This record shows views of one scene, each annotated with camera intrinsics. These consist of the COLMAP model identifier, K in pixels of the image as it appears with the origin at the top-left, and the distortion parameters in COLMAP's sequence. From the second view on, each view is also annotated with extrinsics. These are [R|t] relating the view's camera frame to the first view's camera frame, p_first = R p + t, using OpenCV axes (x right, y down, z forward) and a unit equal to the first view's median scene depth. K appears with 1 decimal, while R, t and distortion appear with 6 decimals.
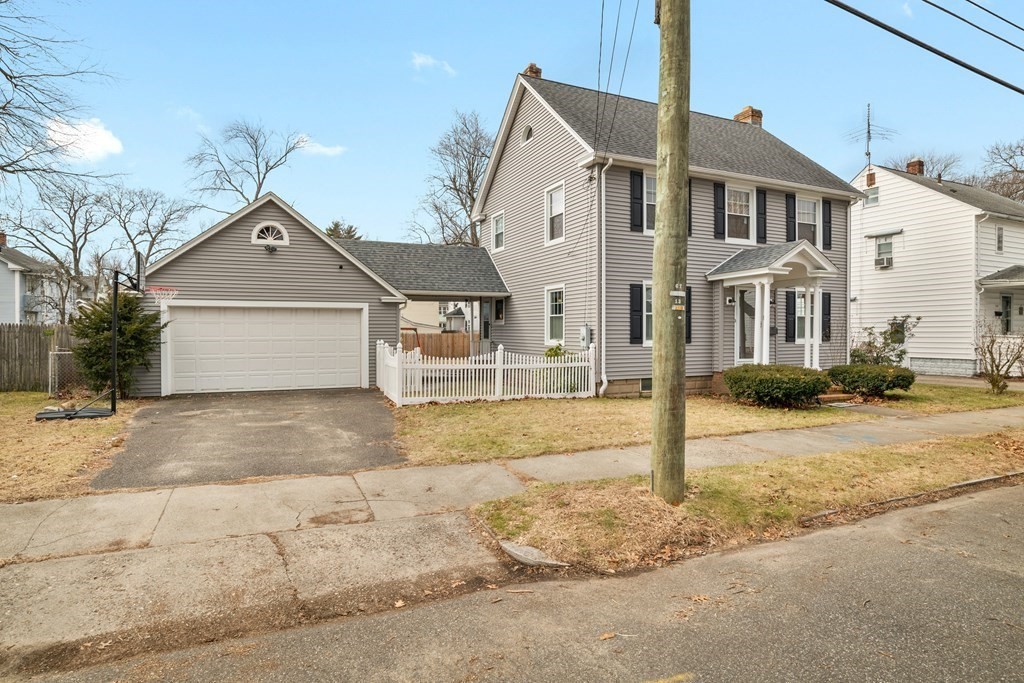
lens RADIAL K [[563.0, 0, 512.0], [0, 563.0, 341.5], [0, 0, 1]] dist [-0.025150, 0.000206]
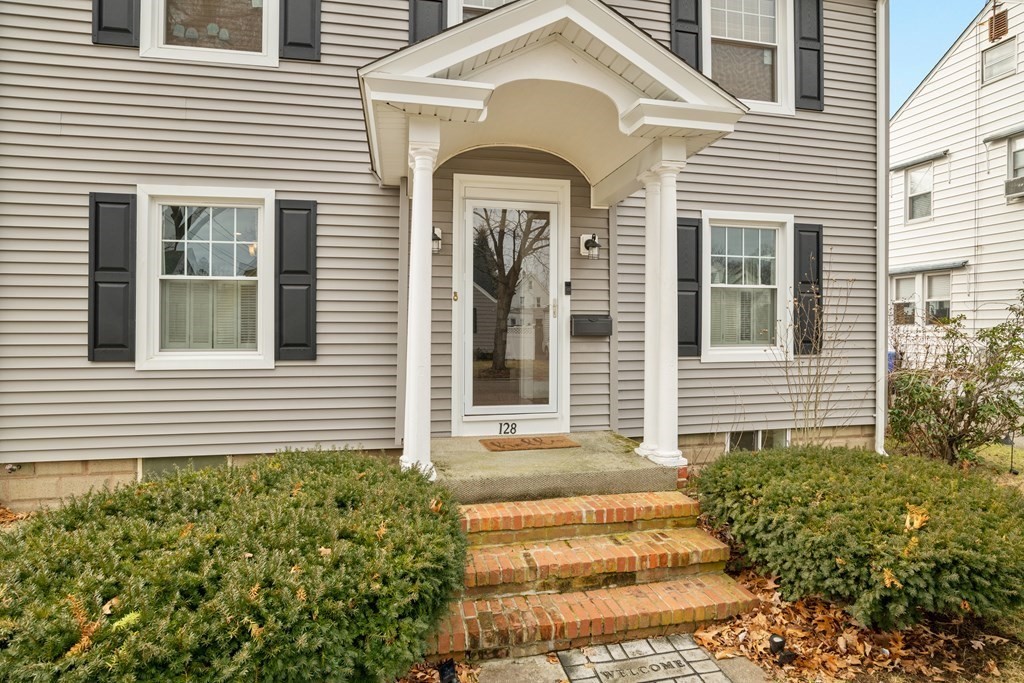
lens RADIAL K [[548.8, 0, 510.1], [0, 548.8, 335.0], [0, 0, 1]] dist [-0.042437, 0.016194]
pose [[0.975194, 0.005638, -0.221280, 0.473197], [-0.006033, 0.999981, -0.001110, -0.012066], [0.221270, 0.002417, 0.975210, 0.632333]]
